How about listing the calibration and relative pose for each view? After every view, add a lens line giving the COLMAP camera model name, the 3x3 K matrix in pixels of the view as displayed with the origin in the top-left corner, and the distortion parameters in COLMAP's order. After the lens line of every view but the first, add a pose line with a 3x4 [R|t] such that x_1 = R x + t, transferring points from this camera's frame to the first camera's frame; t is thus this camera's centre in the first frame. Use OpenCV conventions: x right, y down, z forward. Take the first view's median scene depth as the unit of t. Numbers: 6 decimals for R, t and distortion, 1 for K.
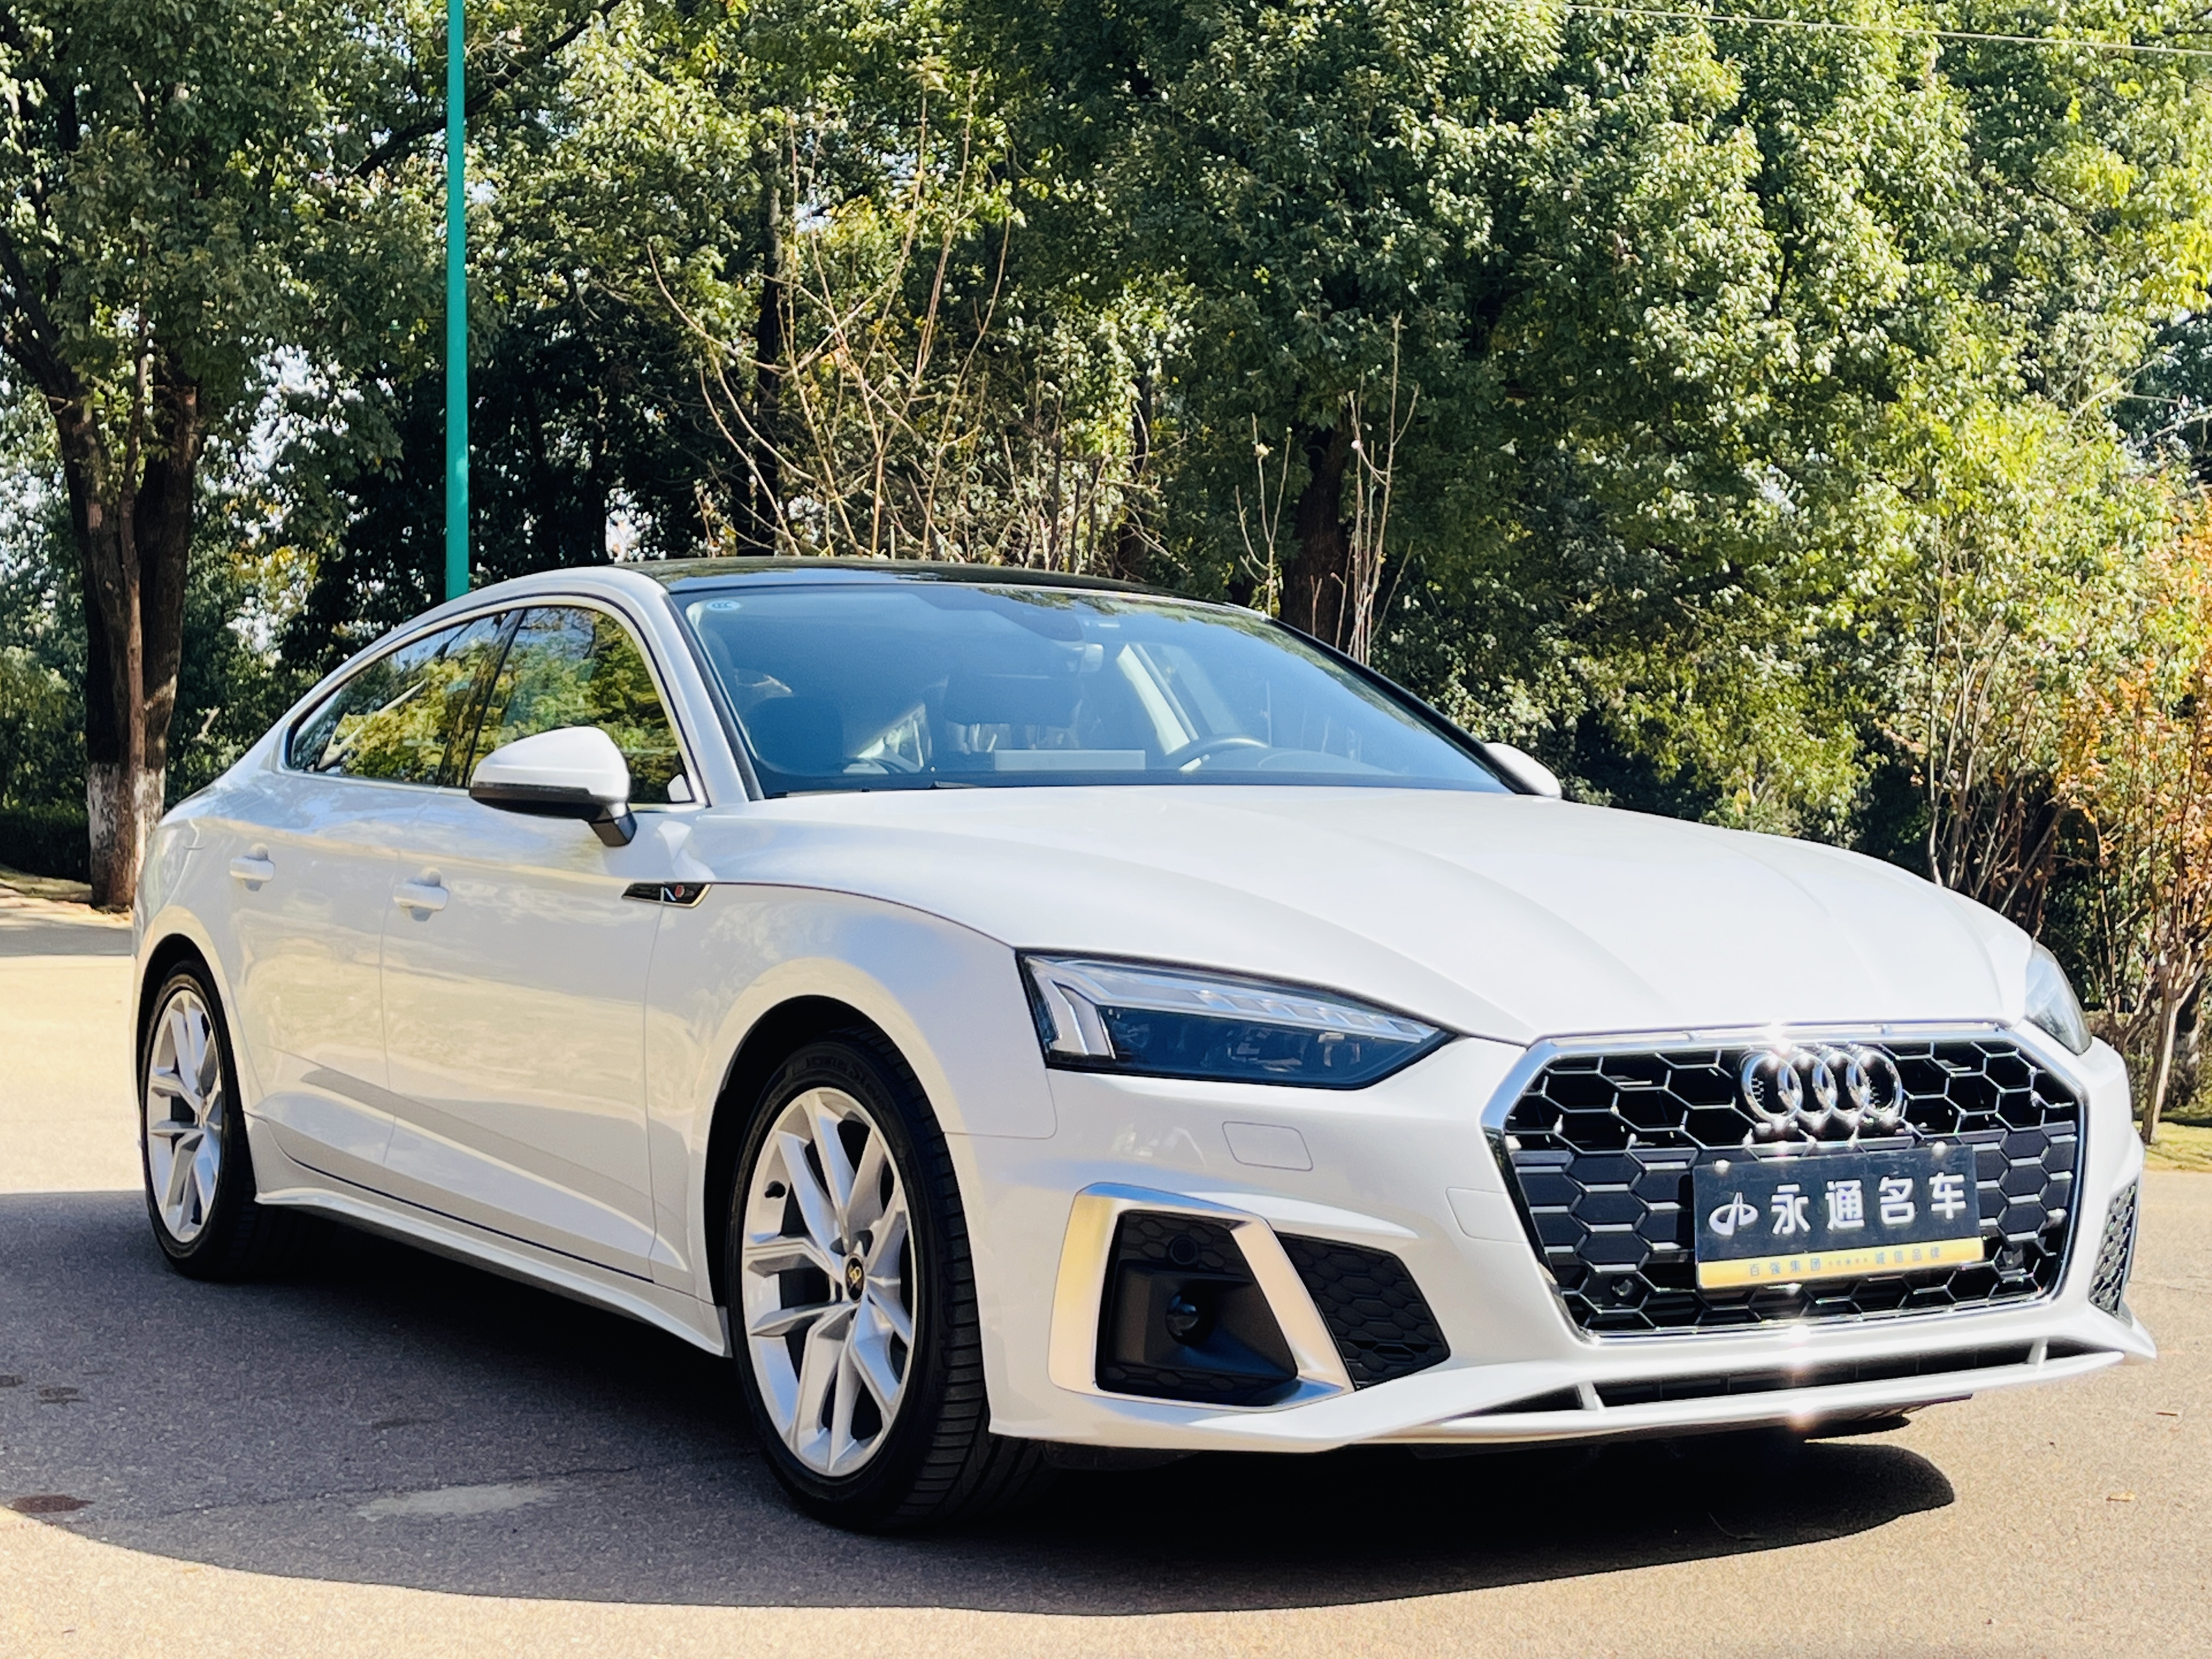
lens RADIAL K [[3602.6, 0, 1104.9], [0, 3602.6, 678.6], [0, 0, 1]] dist [0.043553, 0.134017]
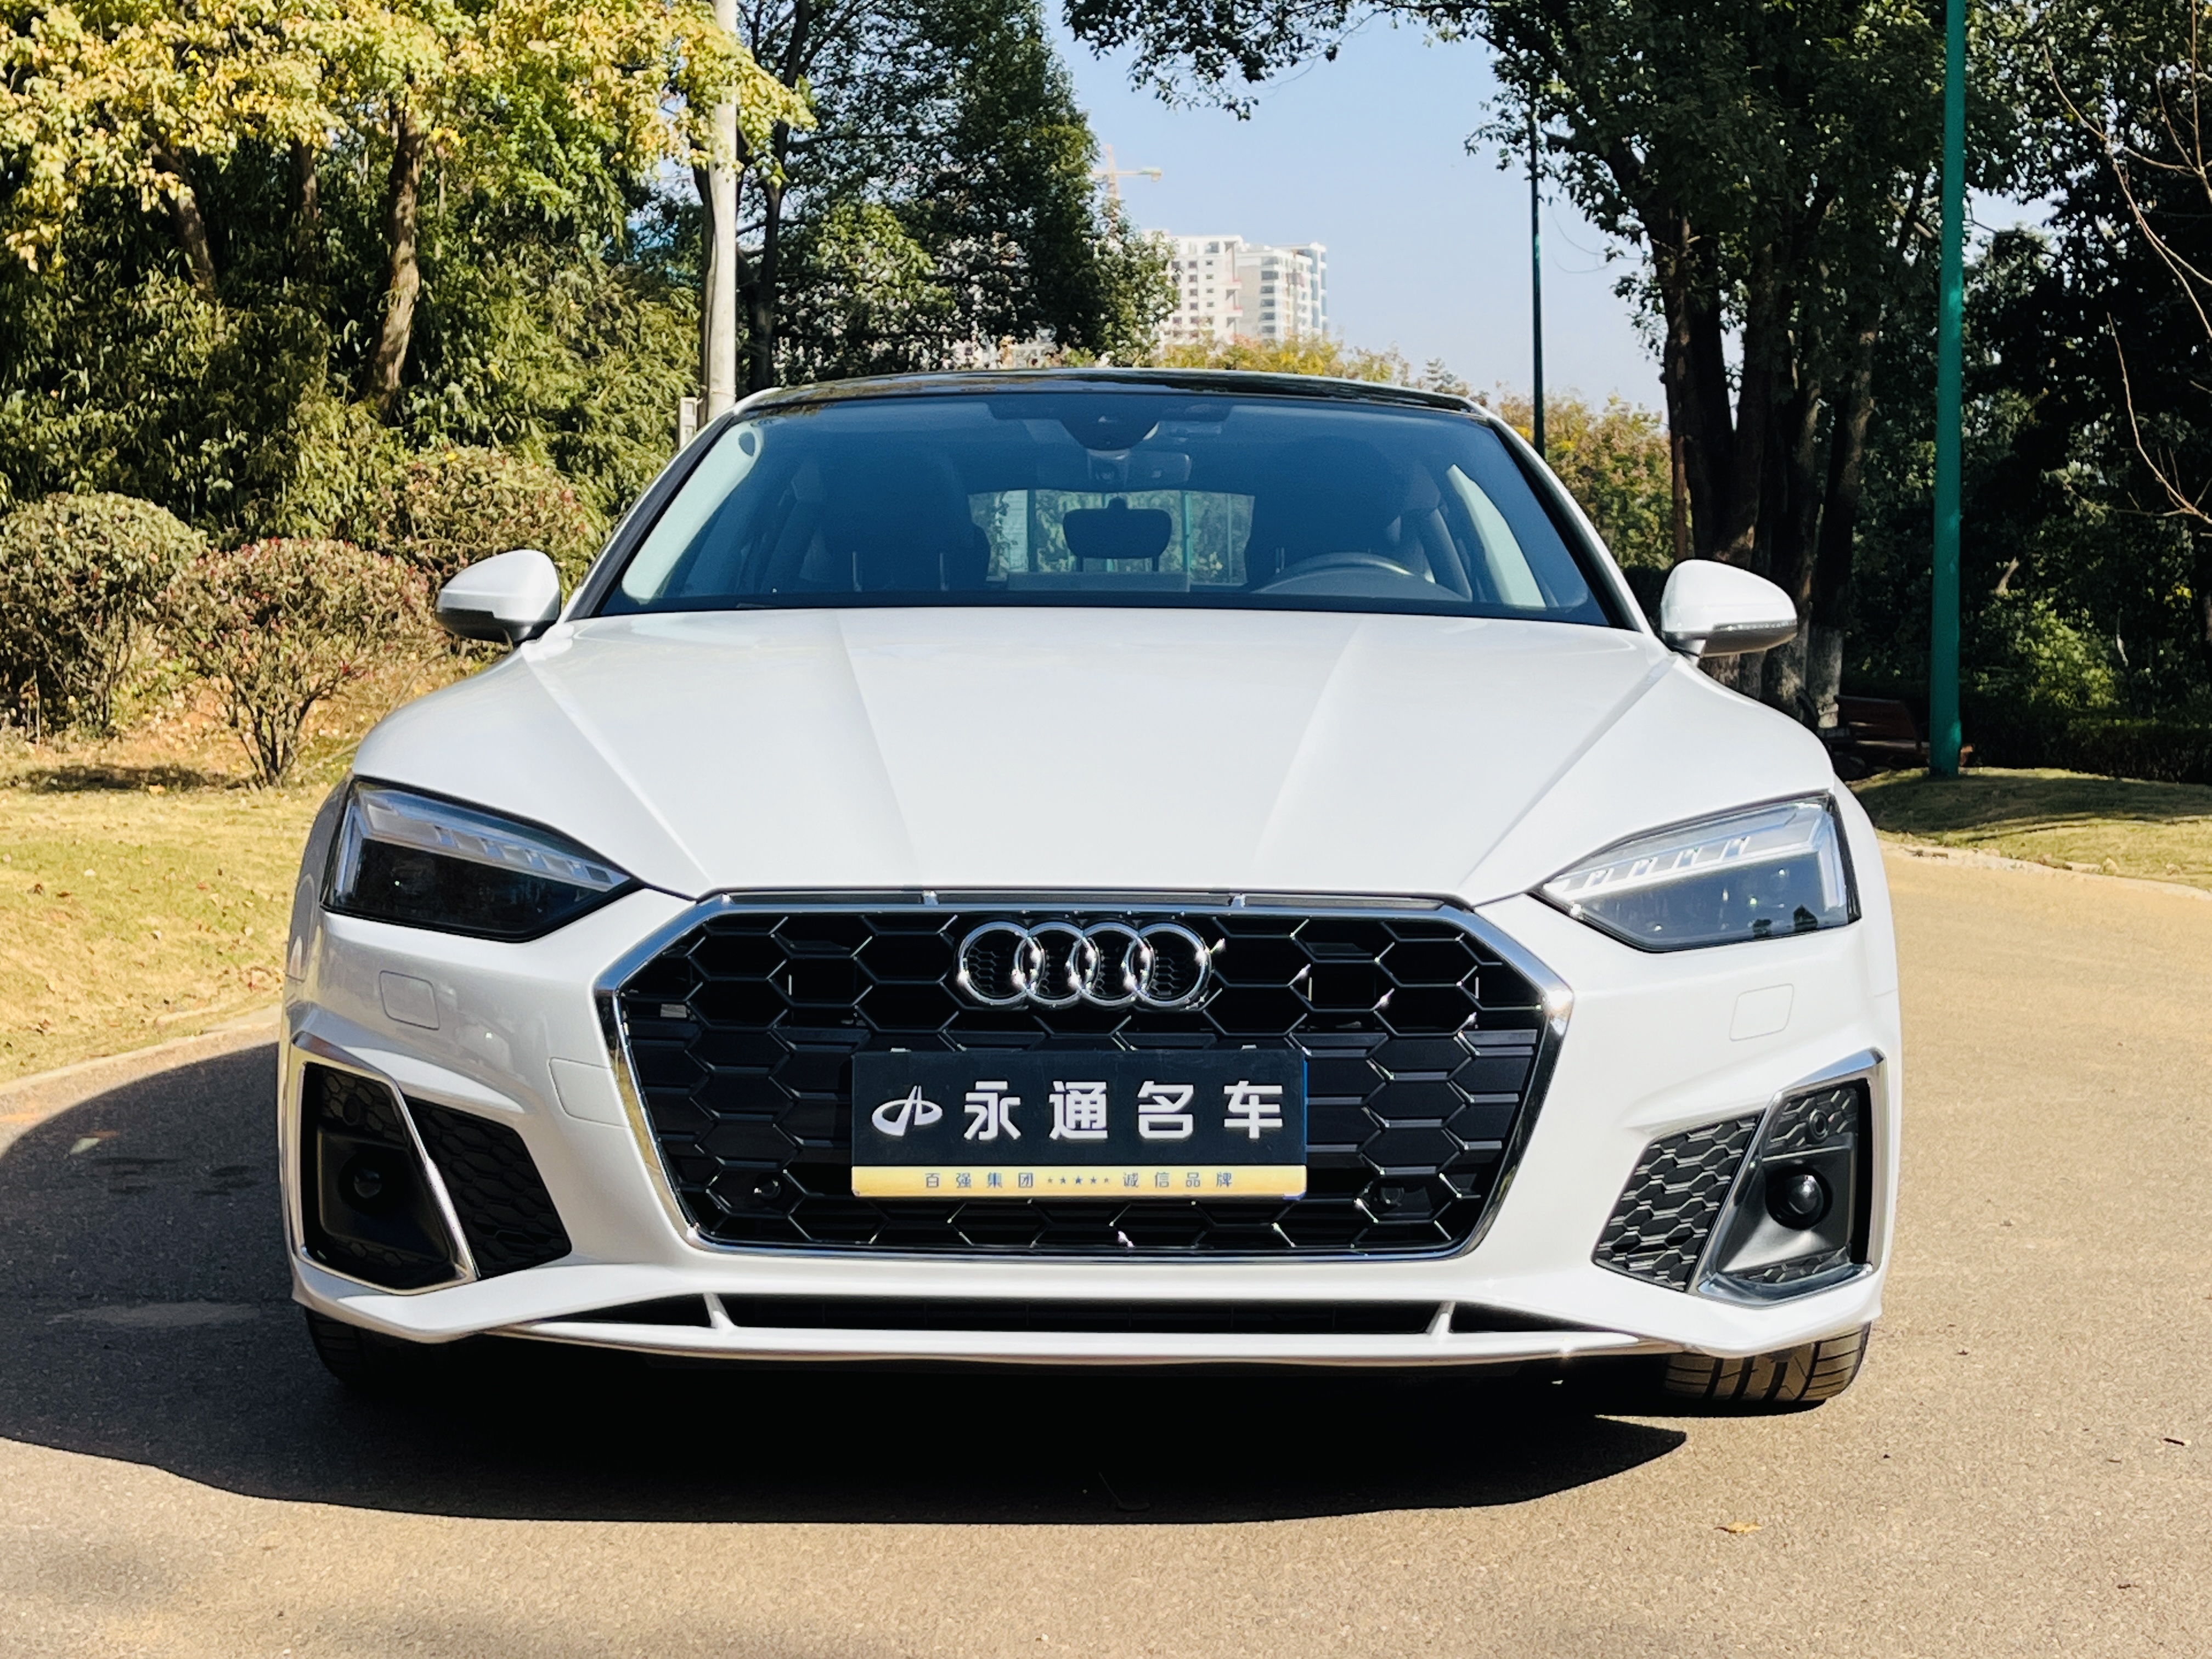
lens RADIAL K [[3602.6, 0, 1104.9], [0, 3602.6, 678.6], [0, 0, 1]] dist [0.043553, 0.134017]
pose [[0.853218, 0.008227, -0.521490, 0.636521], [0.012279, 0.999282, 0.035856, 0.019661], [0.521410, -0.036996, 0.852504, 0.317817]]
